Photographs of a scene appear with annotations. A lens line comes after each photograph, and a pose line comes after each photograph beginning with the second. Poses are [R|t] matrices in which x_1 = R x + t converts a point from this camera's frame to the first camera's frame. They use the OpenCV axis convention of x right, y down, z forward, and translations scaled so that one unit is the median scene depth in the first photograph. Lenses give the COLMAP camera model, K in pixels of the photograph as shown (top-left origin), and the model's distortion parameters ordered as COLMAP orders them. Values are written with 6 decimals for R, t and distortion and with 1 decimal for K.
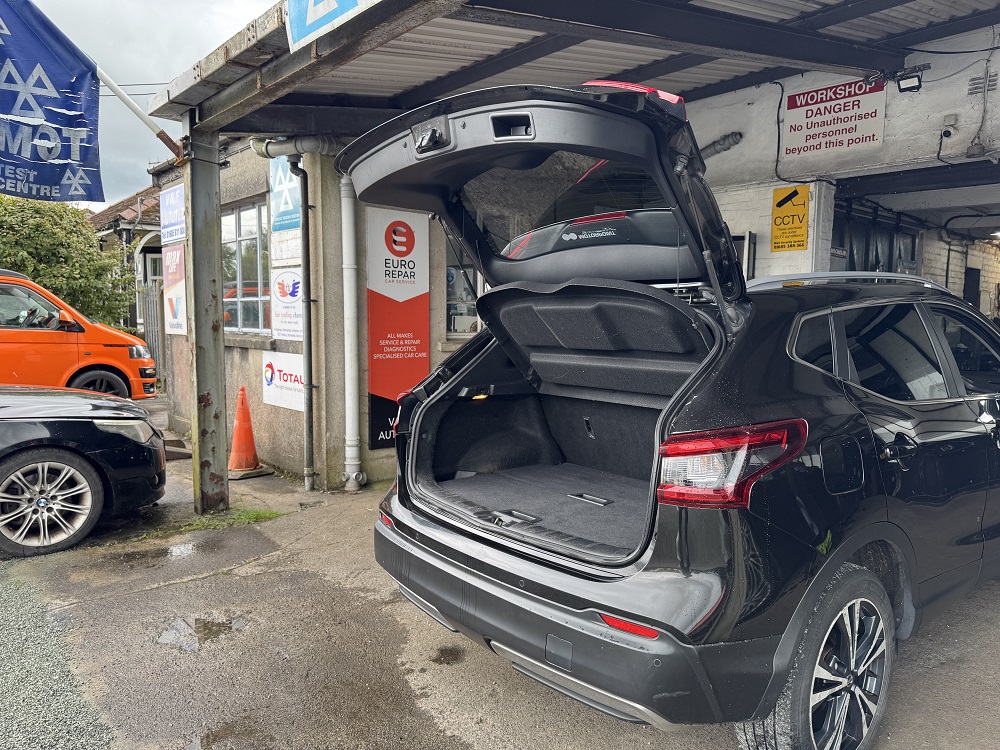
lens RADIAL K [[698.0, 0, 496.6], [0, 698.0, 381.5], [0, 0, 1]] dist [-0.012035, -0.011900]
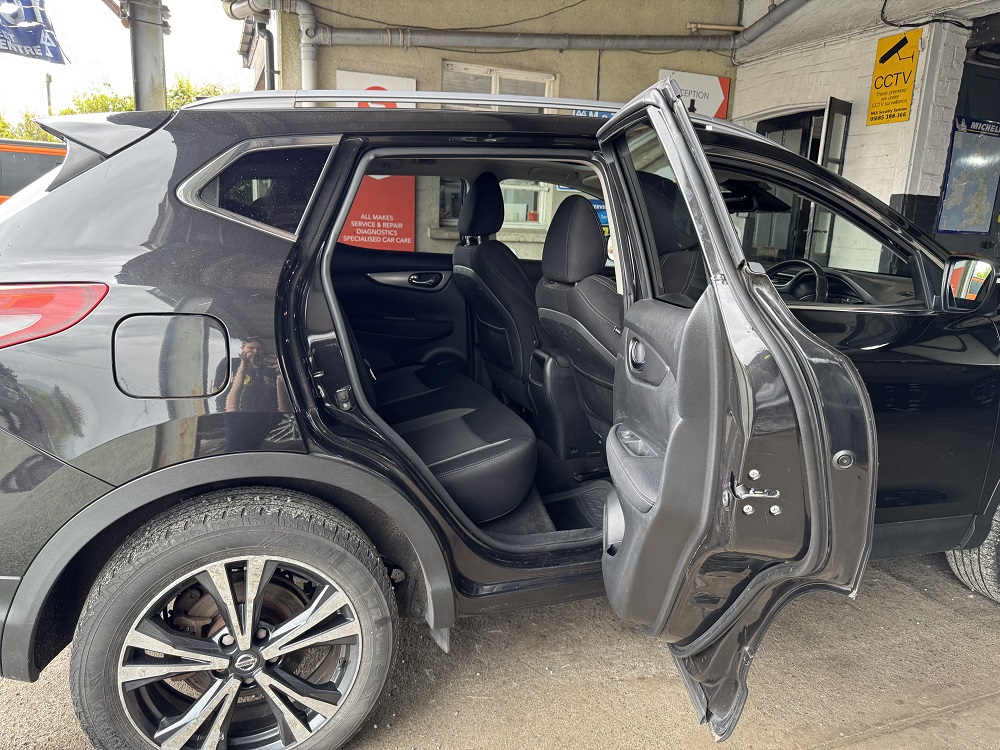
lens RADIAL K [[698.0, 0, 501.3], [0, 698.0, 373.4], [0, 0, 1]] dist [-0.012035, -0.011900]
pose [[0.940506, 0.103595, -0.323600, 0.300563], [-0.064279, 0.989437, 0.129932, 0.007752], [0.333642, -0.101402, 0.937230, 0.139620]]
